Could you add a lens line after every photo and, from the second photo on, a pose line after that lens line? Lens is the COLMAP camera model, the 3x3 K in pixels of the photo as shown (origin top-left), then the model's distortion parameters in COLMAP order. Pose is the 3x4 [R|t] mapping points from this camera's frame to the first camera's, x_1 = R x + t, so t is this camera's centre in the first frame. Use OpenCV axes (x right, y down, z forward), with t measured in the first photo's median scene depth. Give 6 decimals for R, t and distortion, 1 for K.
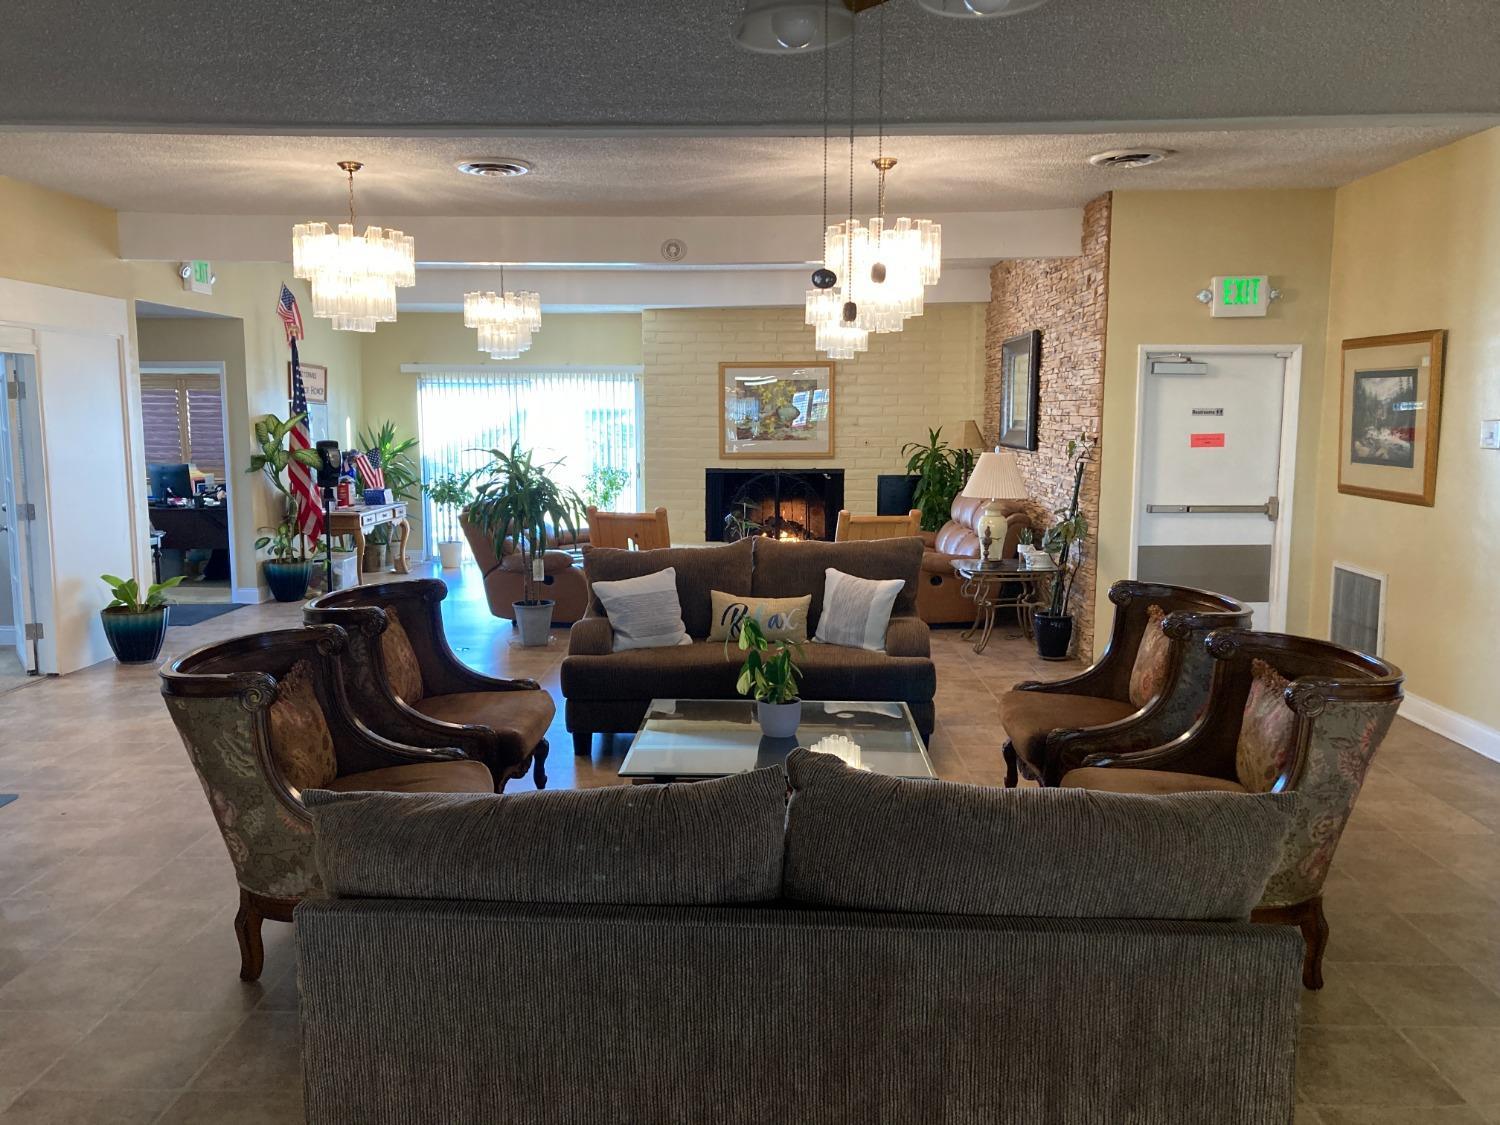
lens RADIAL K [[1223.9, 0, 740.8], [0, 1223.9, 554.3], [0, 0, 1]] dist [0.101026, -0.116472]
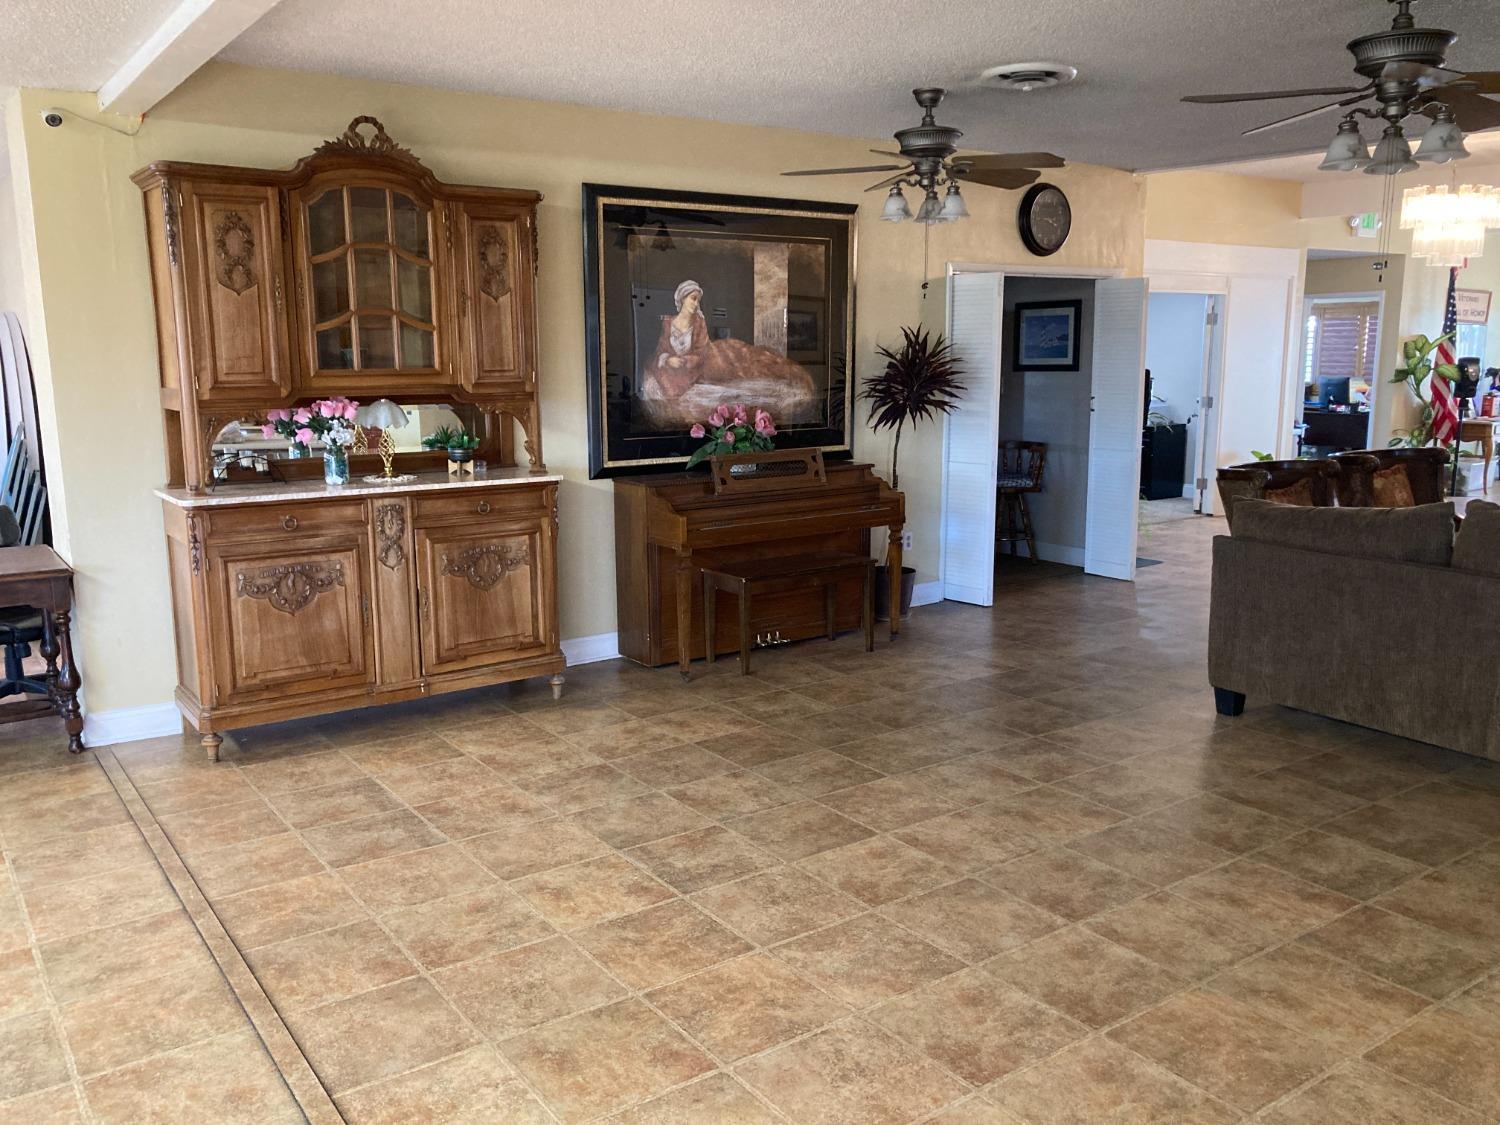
lens RADIAL K [[1223.9, 0, 740.8], [0, 1223.9, 554.3], [0, 0, 1]] dist [0.101026, -0.116472]
pose [[0.602777, 0.133102, -0.786730, 0.190894], [-0.088316, 0.991060, 0.100005, 0.032175], [0.793007, 0.009200, 0.609143, -0.230135]]
